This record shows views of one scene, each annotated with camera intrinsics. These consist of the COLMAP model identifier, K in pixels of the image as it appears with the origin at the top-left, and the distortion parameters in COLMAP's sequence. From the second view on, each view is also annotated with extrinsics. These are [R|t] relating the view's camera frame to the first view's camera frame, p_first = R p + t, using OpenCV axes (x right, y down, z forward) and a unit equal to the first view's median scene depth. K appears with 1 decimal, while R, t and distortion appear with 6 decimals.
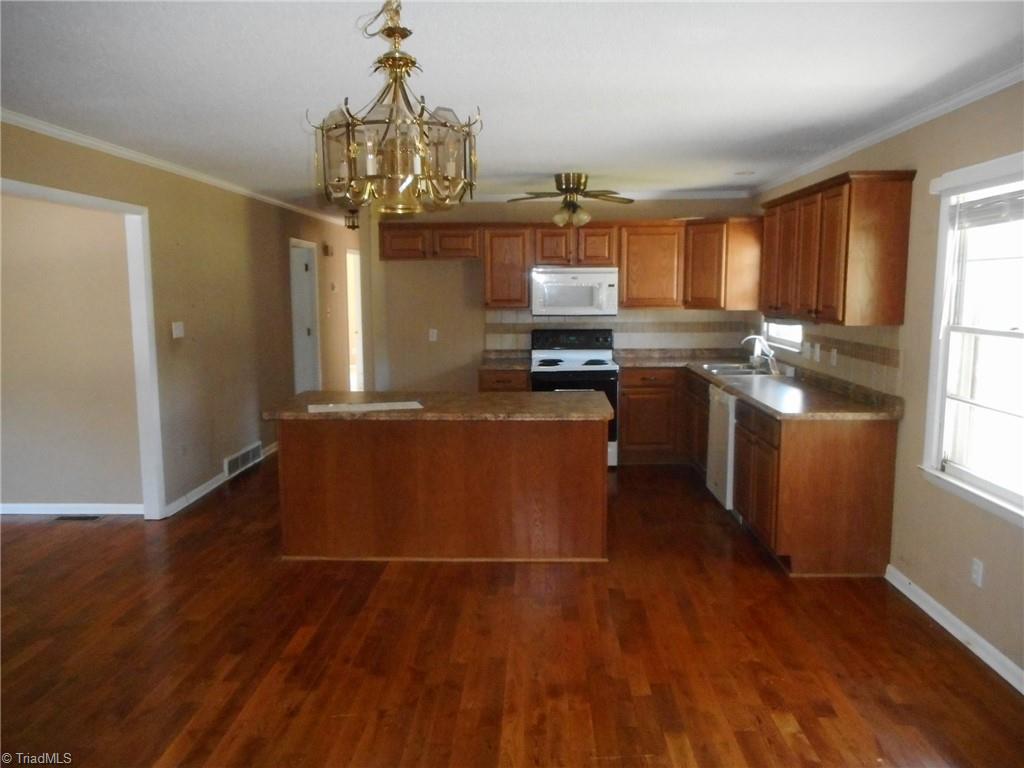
lens RADIAL K [[792.7, 0, 512.0], [0, 792.7, 384.0], [0, 0, 1]] dist [-0.000890, -0.003442]
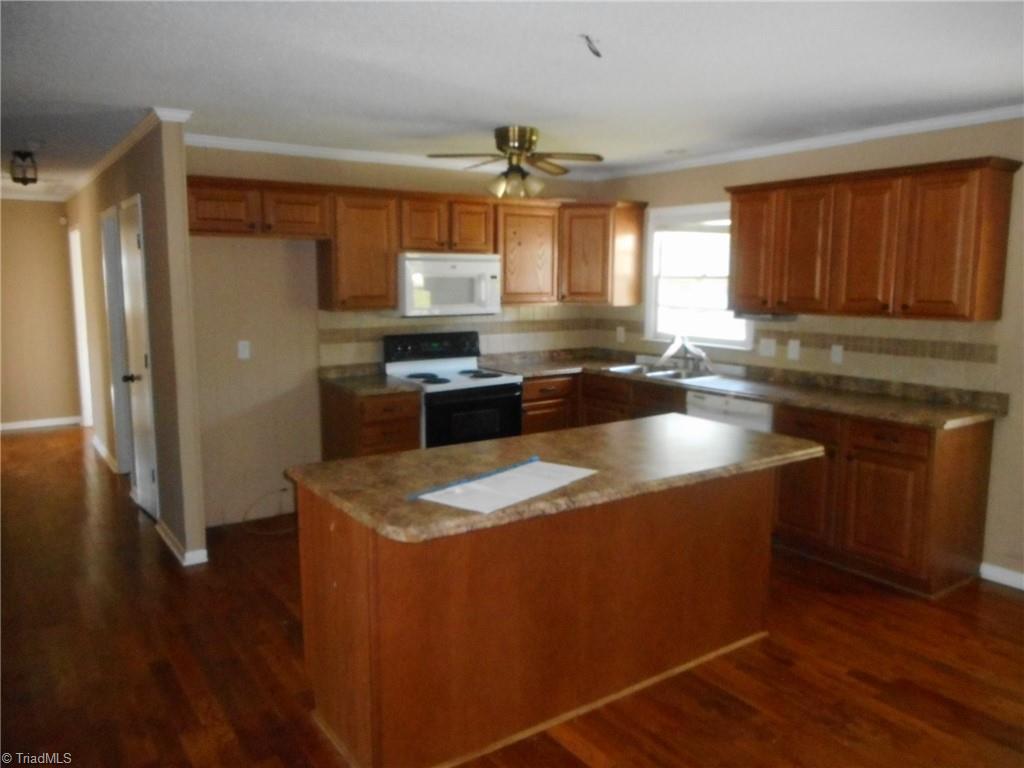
lens RADIAL K [[792.7, 0, 512.0], [0, 792.7, 384.0], [0, 0, 1]] dist [-0.000890, -0.003442]
pose [[0.794509, -0.077731, 0.602257, -0.346537], [0.070185, 0.996881, 0.036075, -0.043663], [-0.603183, 0.013607, 0.797487, 0.347696]]
